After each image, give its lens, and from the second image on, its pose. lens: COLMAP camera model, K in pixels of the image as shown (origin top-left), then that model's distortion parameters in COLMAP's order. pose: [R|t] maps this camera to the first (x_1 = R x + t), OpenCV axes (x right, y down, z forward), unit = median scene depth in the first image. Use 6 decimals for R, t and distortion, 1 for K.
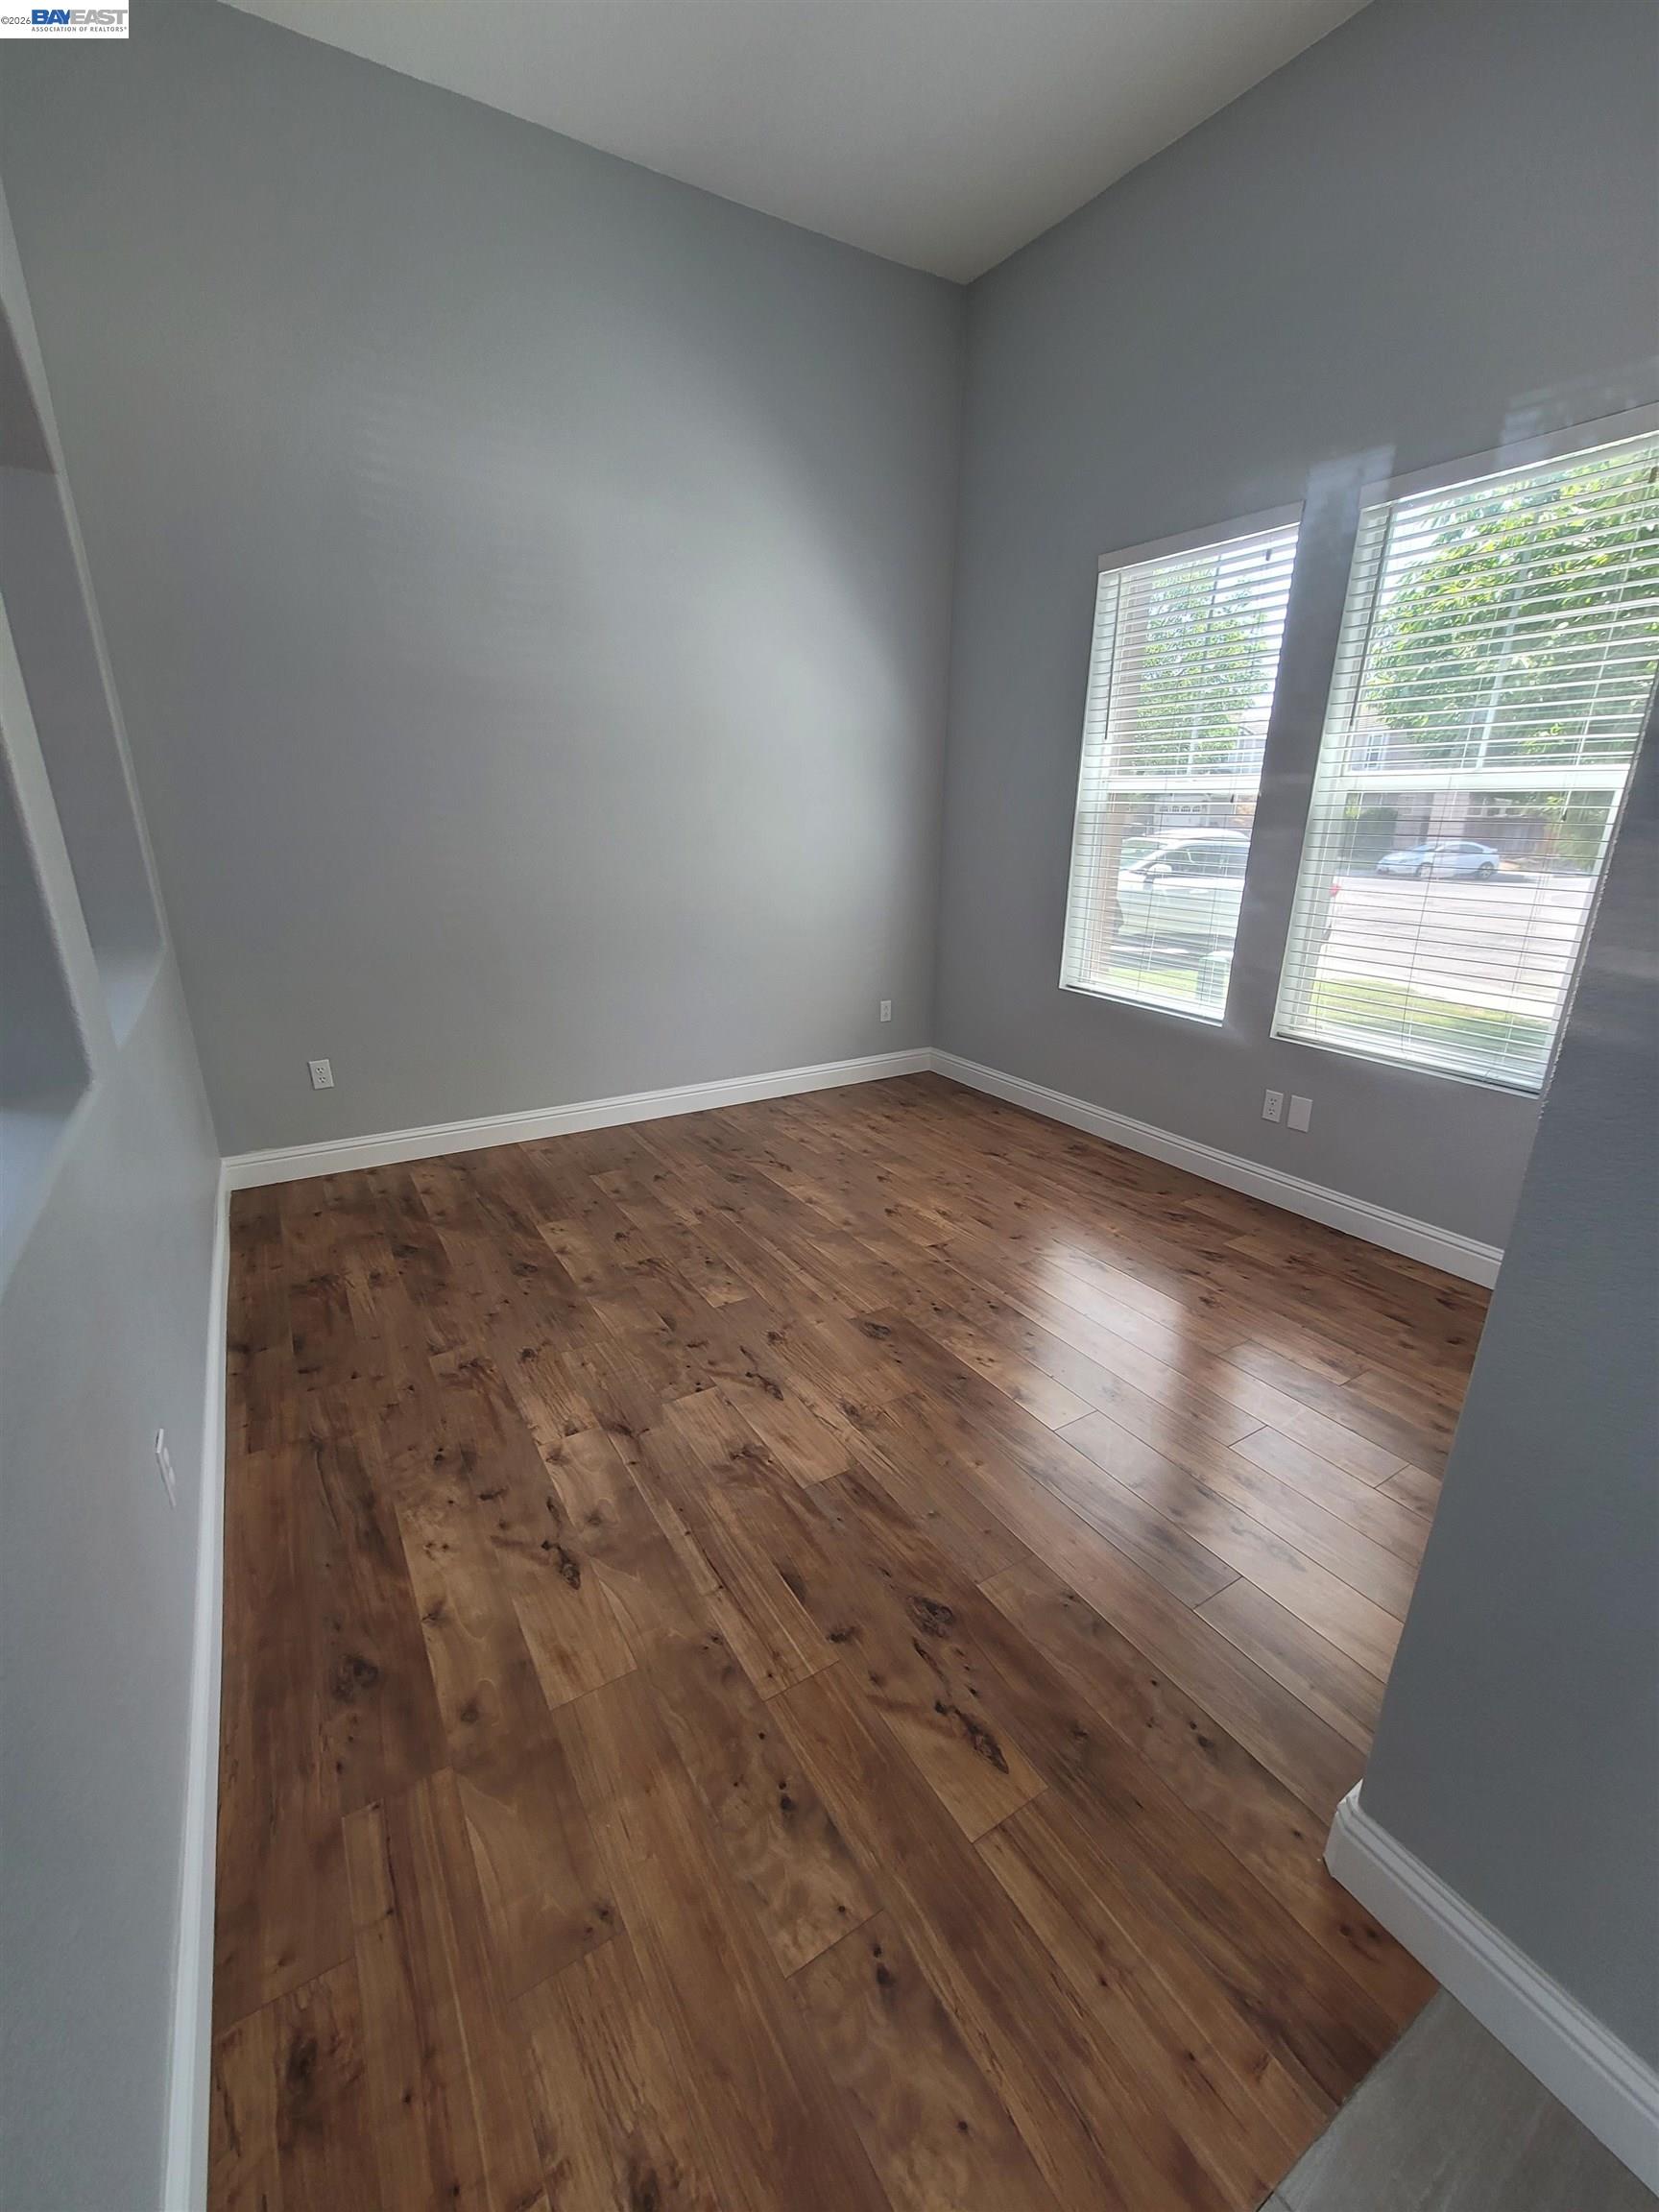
lens RADIAL K [[897.7, 0, 827.1], [0, 897.7, 1108.8], [0, 0, 1]] dist [-0.000064, 0.000005]
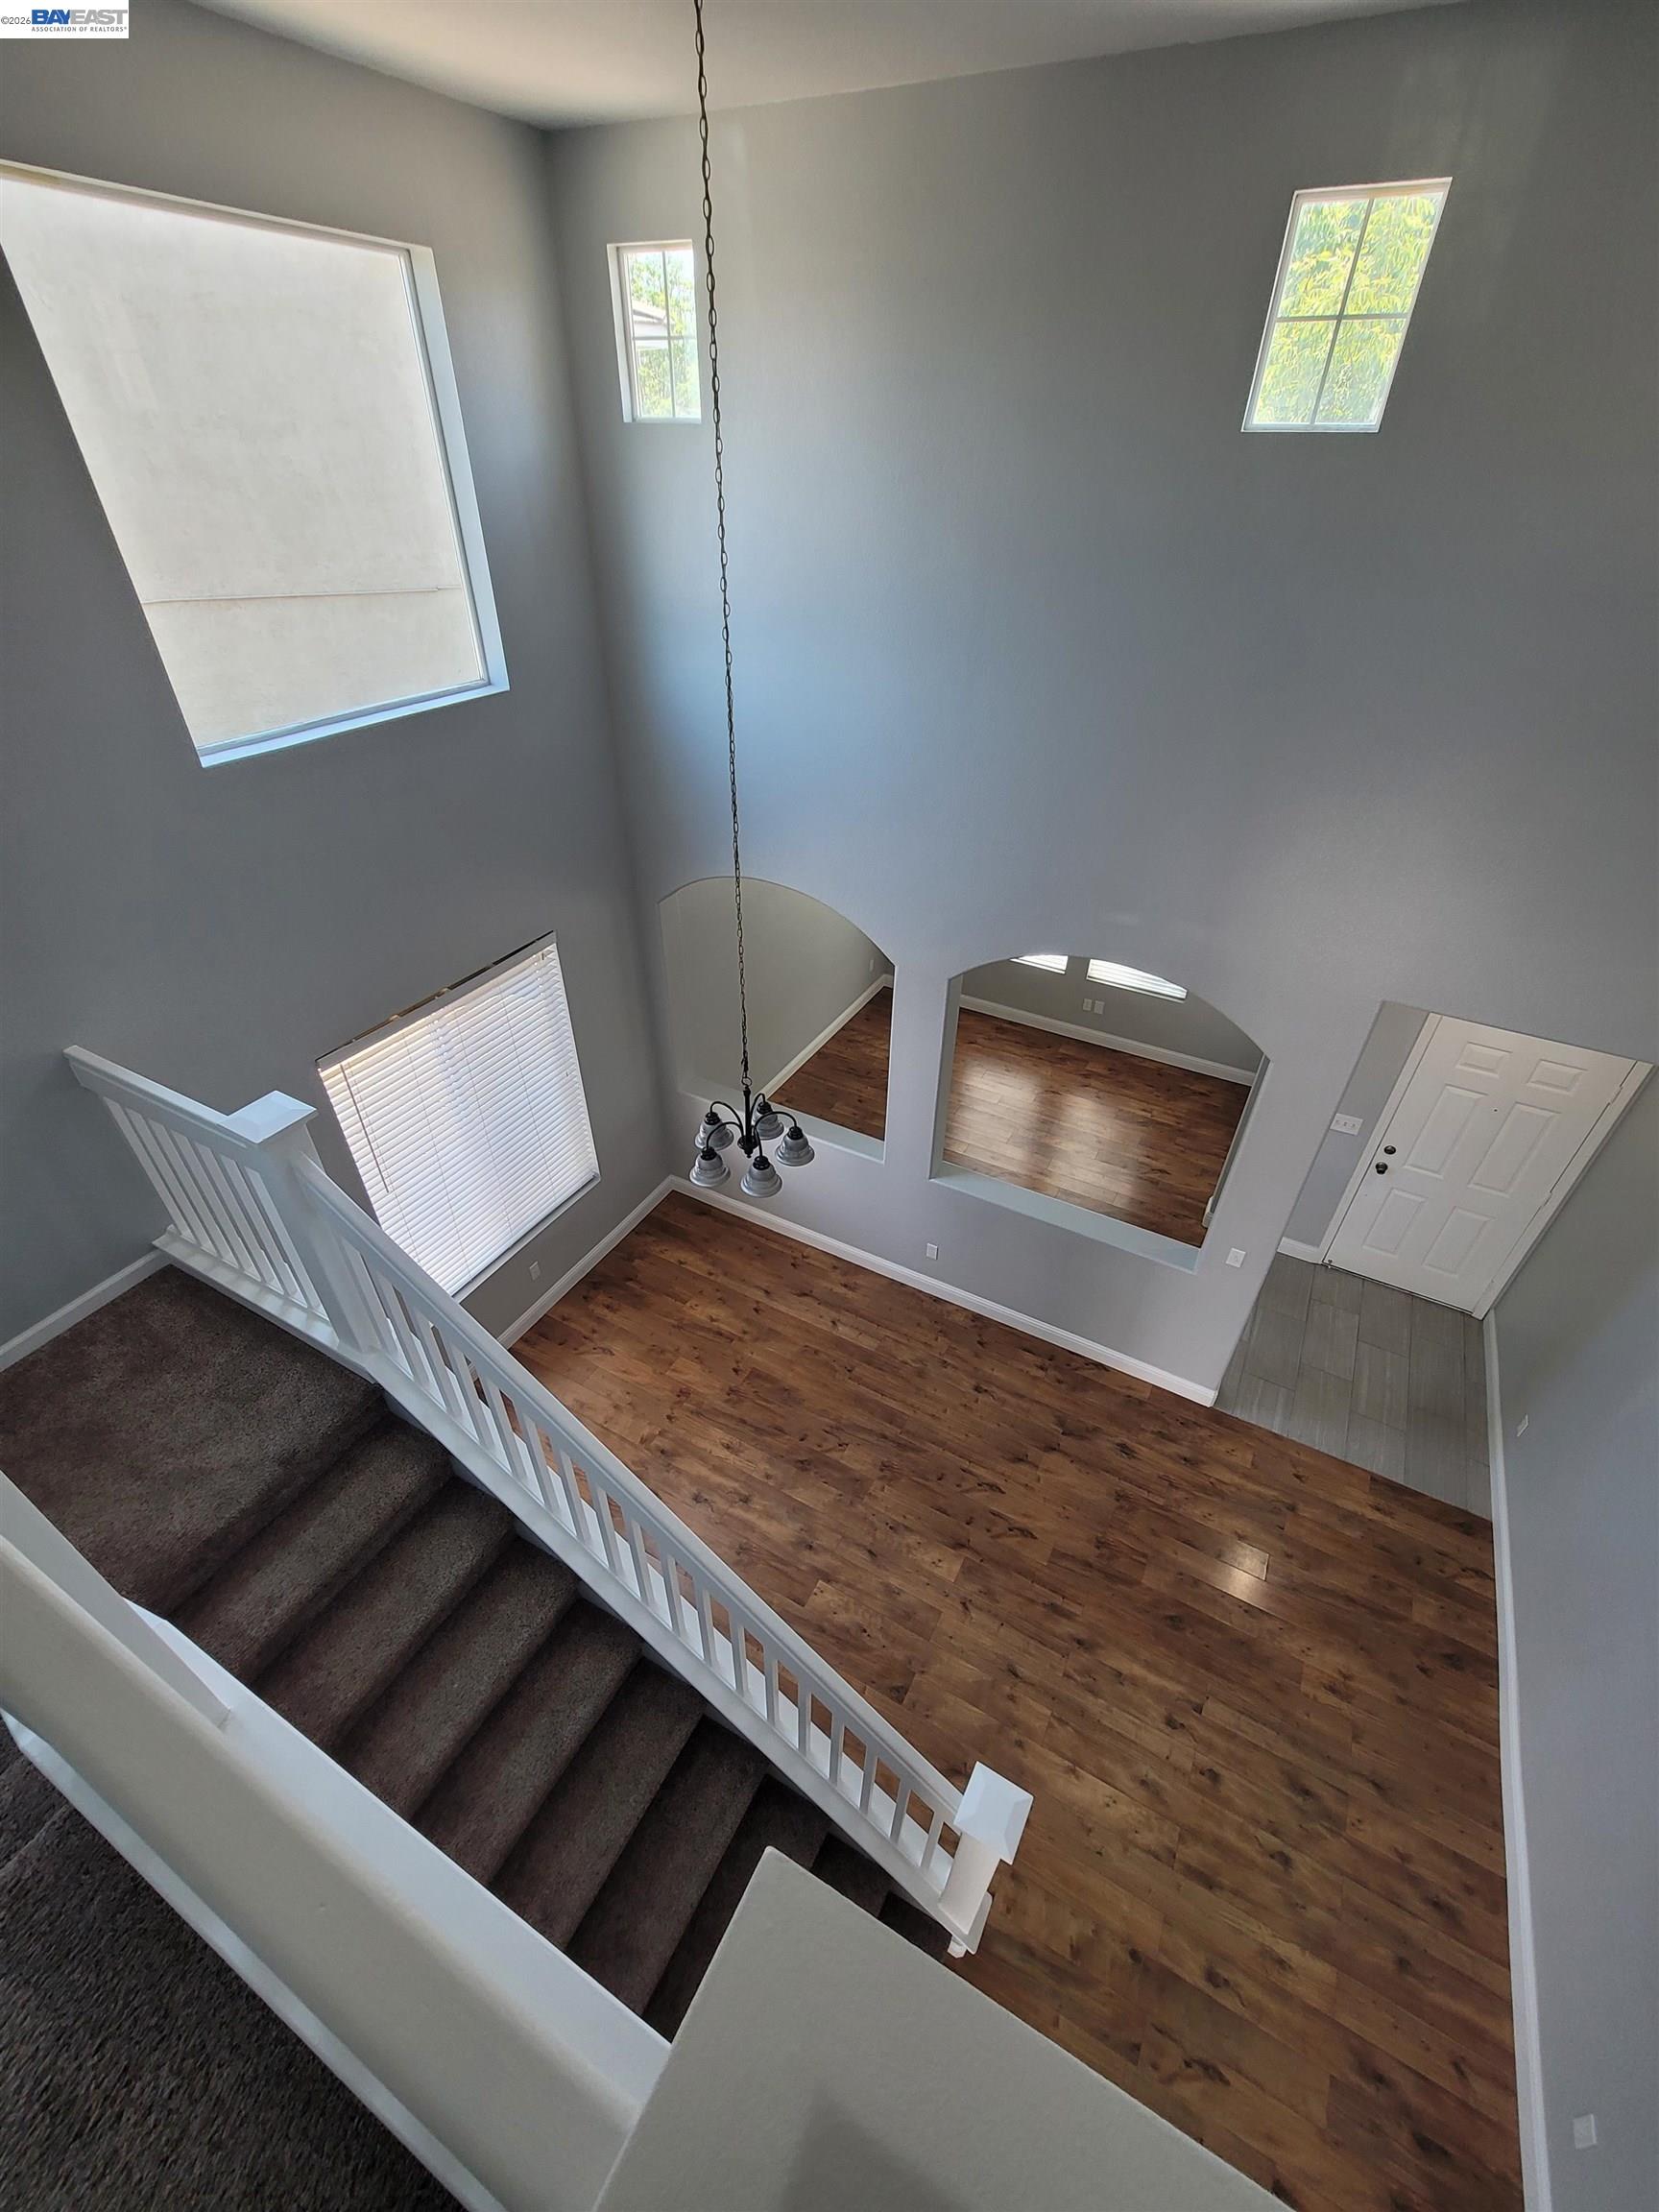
lens RADIAL K [[897.7, 0, 830.9], [0, 897.7, 1107.7], [0, 0, 1]] dist [-0.000064, 0.000005]
pose [[0.872052, -0.286716, 0.396635, -1.184186], [0.150346, 0.928182, 0.340402, -0.693307], [-0.465748, -0.237216, 0.852530, -0.839612]]
